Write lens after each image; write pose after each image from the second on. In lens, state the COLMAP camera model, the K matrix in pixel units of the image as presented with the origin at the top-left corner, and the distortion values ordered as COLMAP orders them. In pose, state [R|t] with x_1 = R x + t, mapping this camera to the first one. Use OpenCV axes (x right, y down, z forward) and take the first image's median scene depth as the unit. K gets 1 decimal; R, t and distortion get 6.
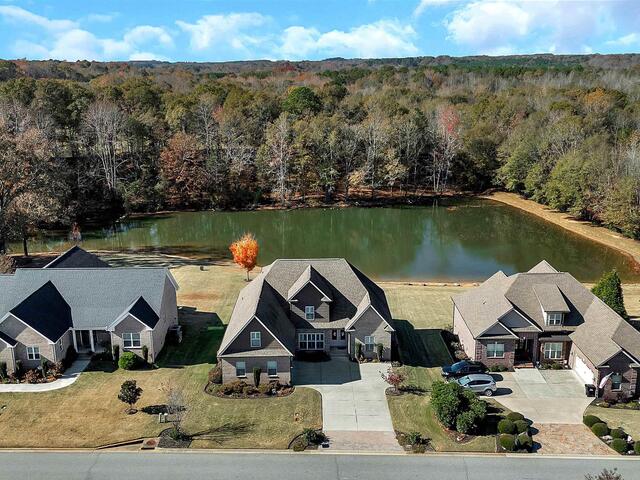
lens RADIAL K [[613.8, 0, 318.9], [0, 613.8, 298.9], [0, 0, 1]] dist [0.107398, -0.111132]
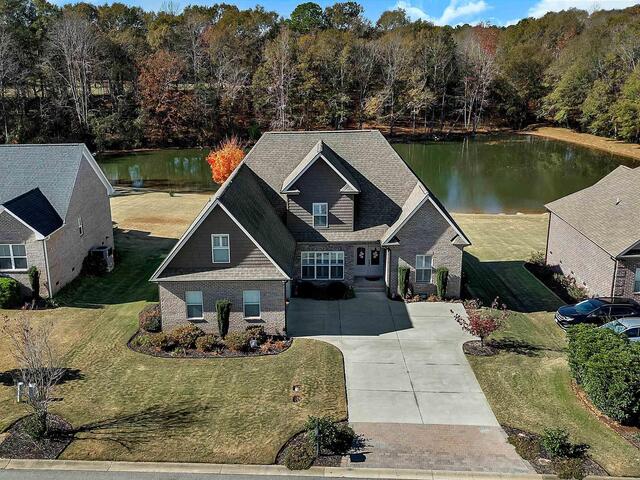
lens RADIAL K [[617.3, 0, 298.9], [0, 617.3, 268.5], [0, 0, 1]] dist [0.099503, -0.185247]
pose [[0.999219, 0.003056, -0.039387, -0.011439], [-0.003599, 0.999899, -0.013724, 0.081204], [0.039341, 0.013855, 0.999130, 0.415876]]
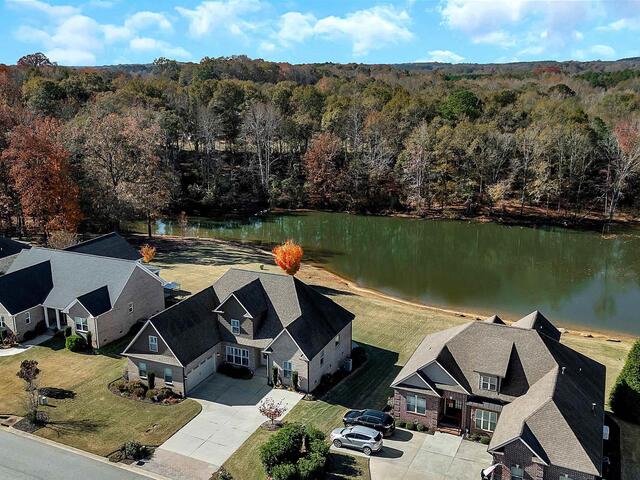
lens RADIAL K [[613.8, 0, 318.9], [0, 613.8, 298.9], [0, 0, 1]] dist [0.107398, -0.111132]
pose [[0.914714, 0.149176, -0.375558, 0.461692], [-0.149036, 0.988388, 0.029604, -0.068831], [0.375614, 0.028892, 0.926326, 0.146135]]
